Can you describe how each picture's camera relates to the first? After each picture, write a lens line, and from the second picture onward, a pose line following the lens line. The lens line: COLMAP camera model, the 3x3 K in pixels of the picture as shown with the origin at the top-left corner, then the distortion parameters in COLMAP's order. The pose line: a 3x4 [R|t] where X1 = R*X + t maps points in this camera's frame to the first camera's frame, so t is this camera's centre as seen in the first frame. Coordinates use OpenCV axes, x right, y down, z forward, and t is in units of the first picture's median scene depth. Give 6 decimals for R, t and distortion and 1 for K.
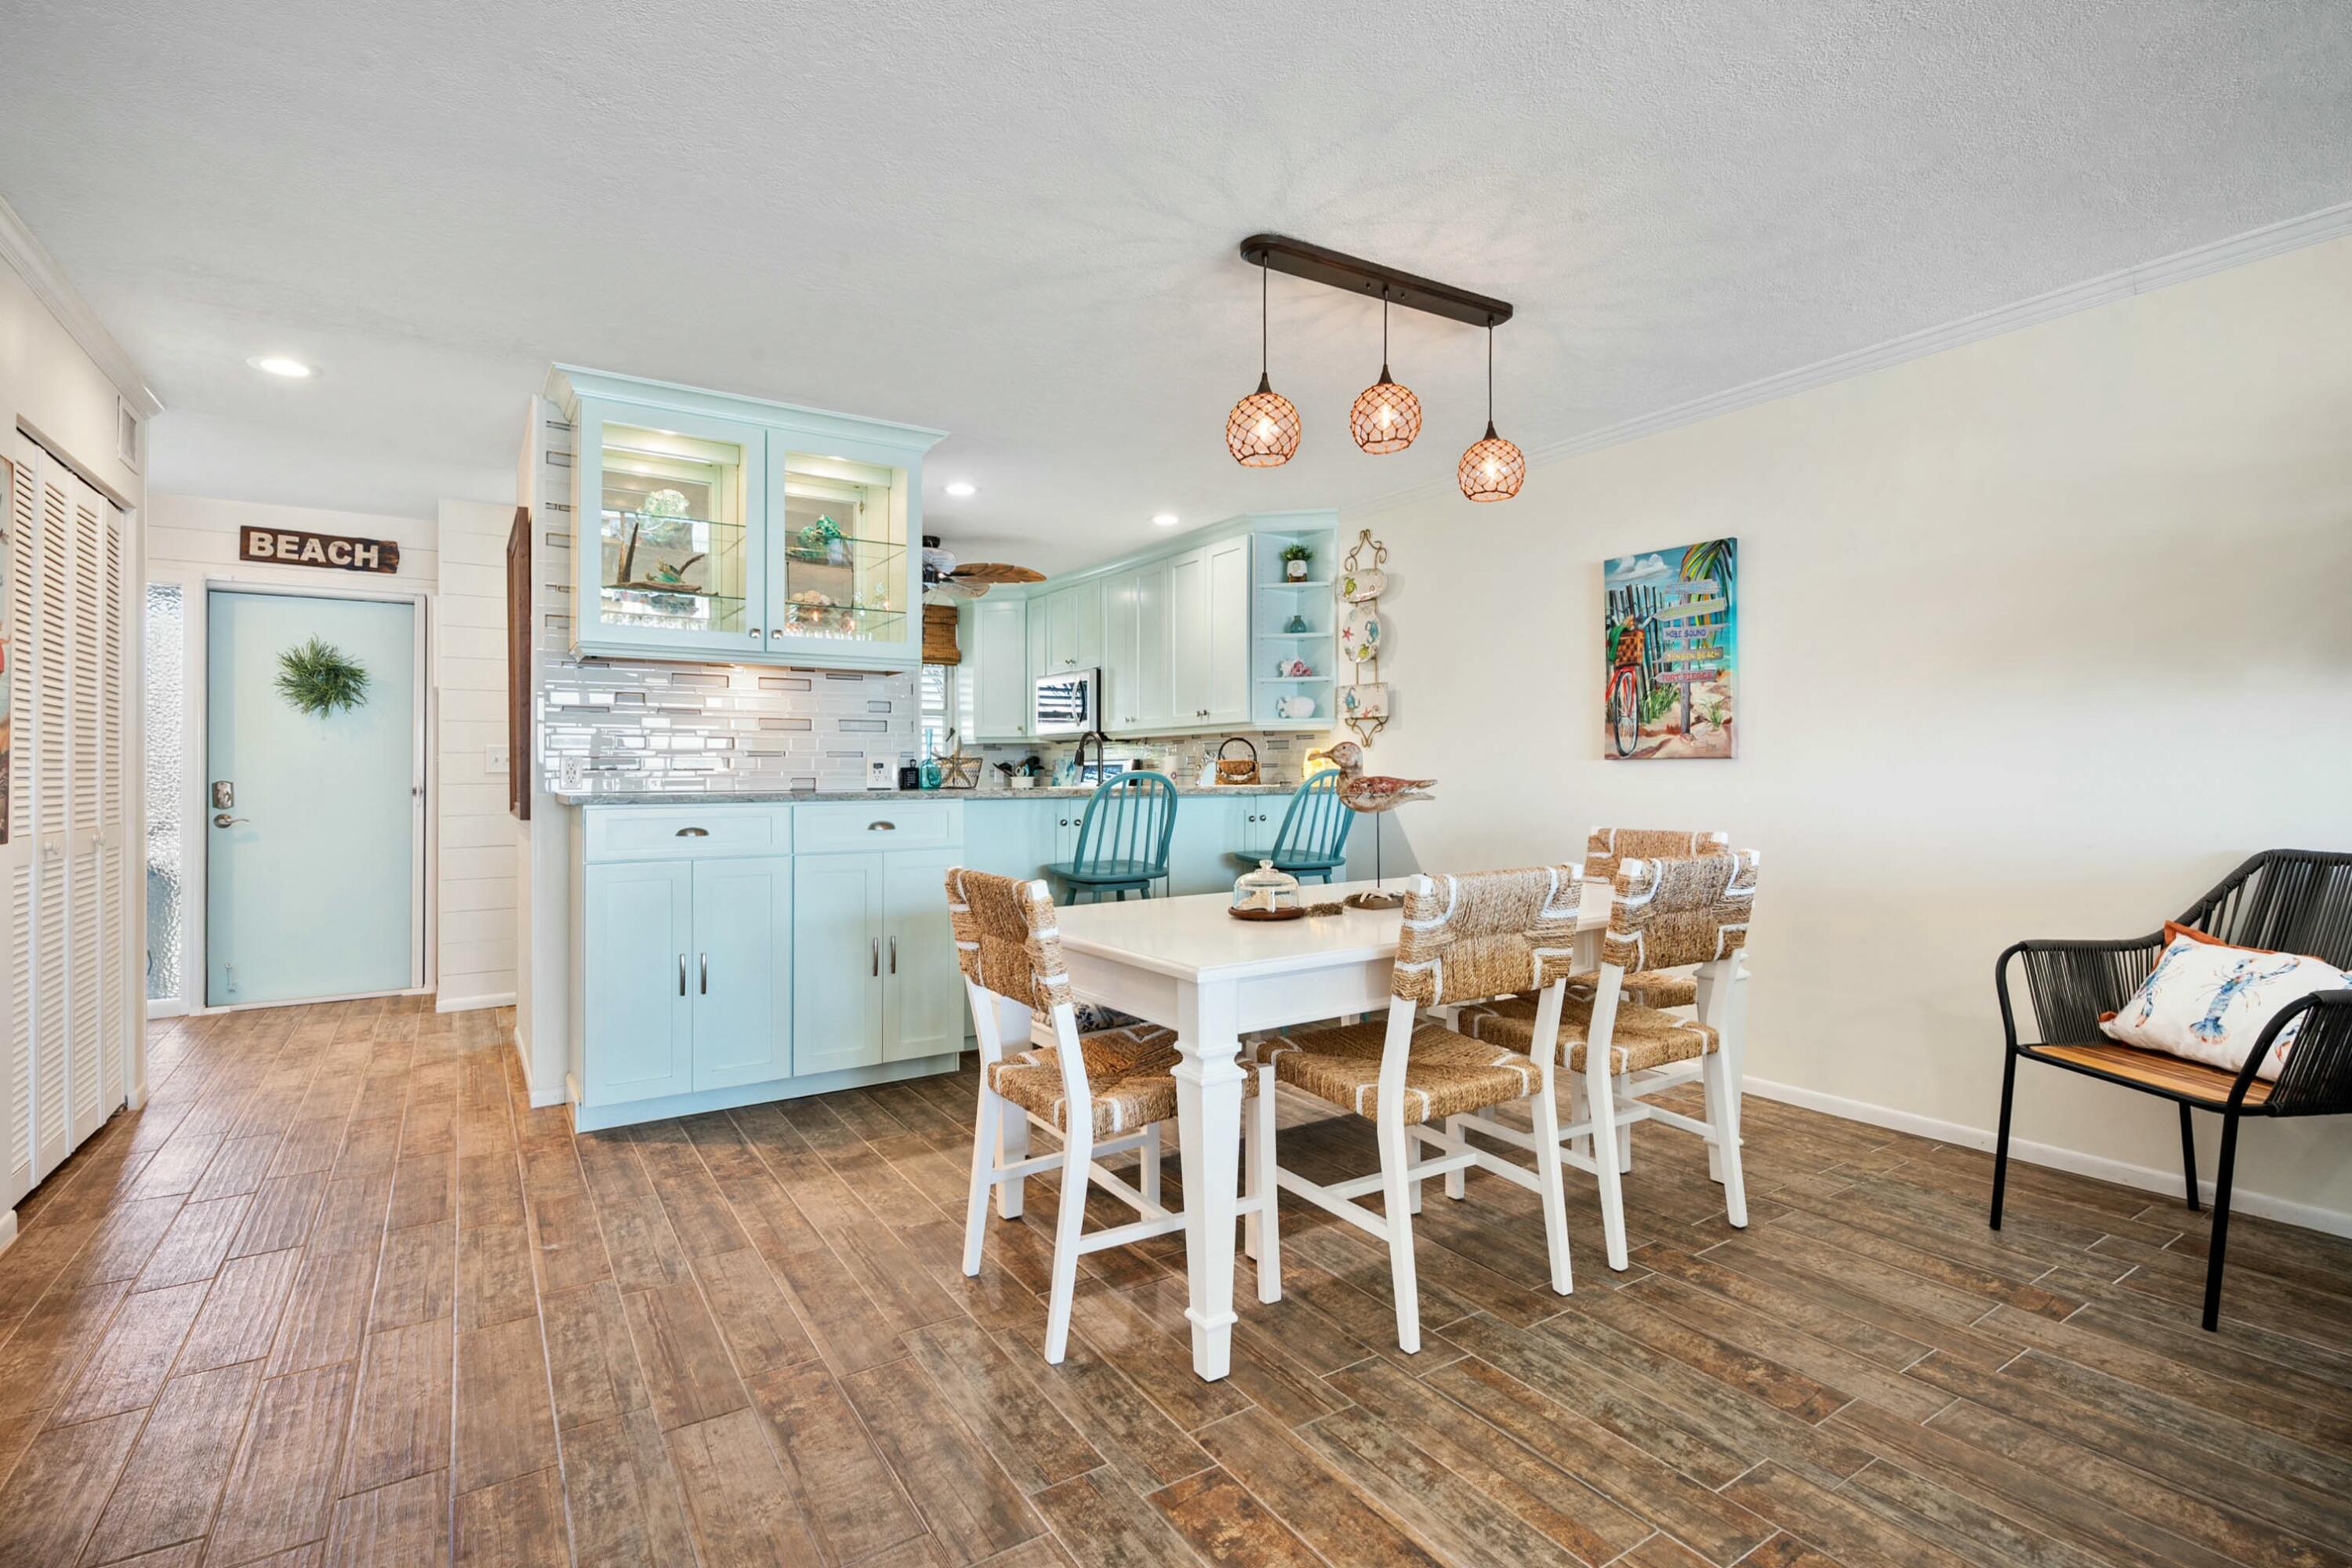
lens RADIAL K [[1082.9, 0, 1158.9], [0, 1082.9, 775.1], [0, 0, 1]] dist [-0.000726, -0.000055]
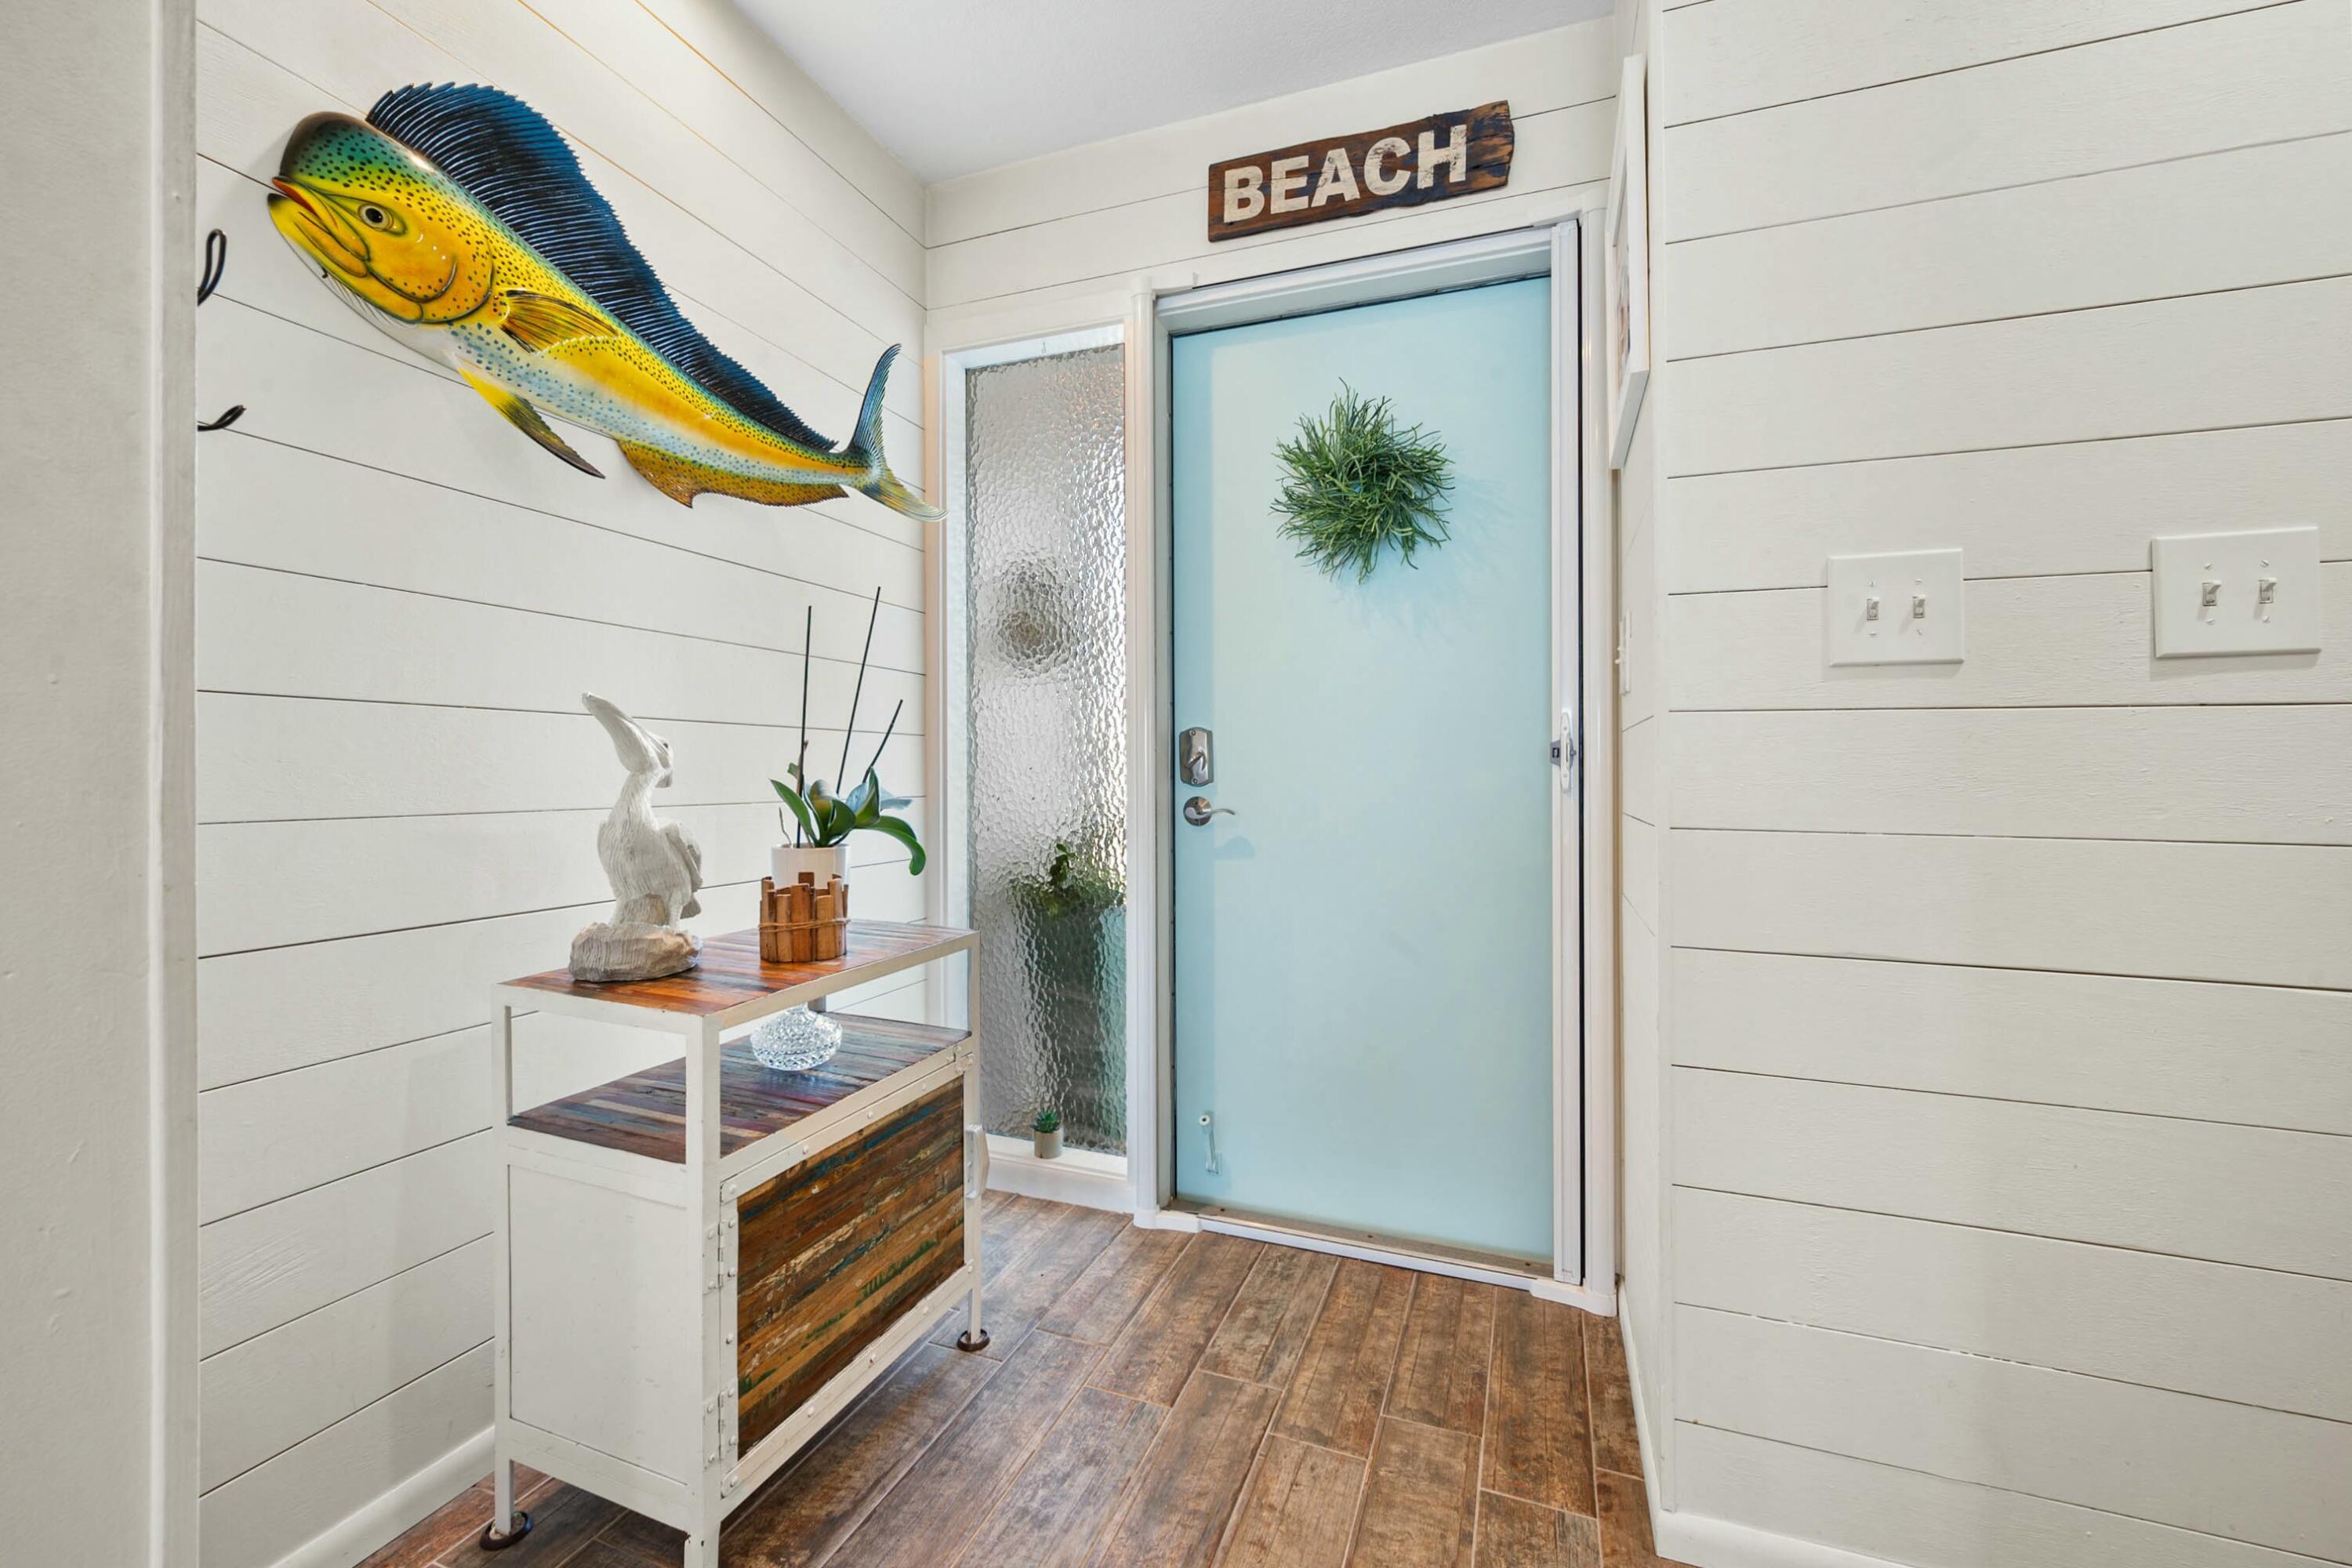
lens RADIAL K [[956.4, 0, 1163.1], [0, 956.4, 733.3], [0, 0, 1]] dist [-0.001231, -0.000039]
pose [[0.585530, -0.012959, -0.810547, -0.520939], [0.005736, 0.999913, -0.011844, 0.012676], [0.810630, 0.002285, 0.585554, 0.726901]]
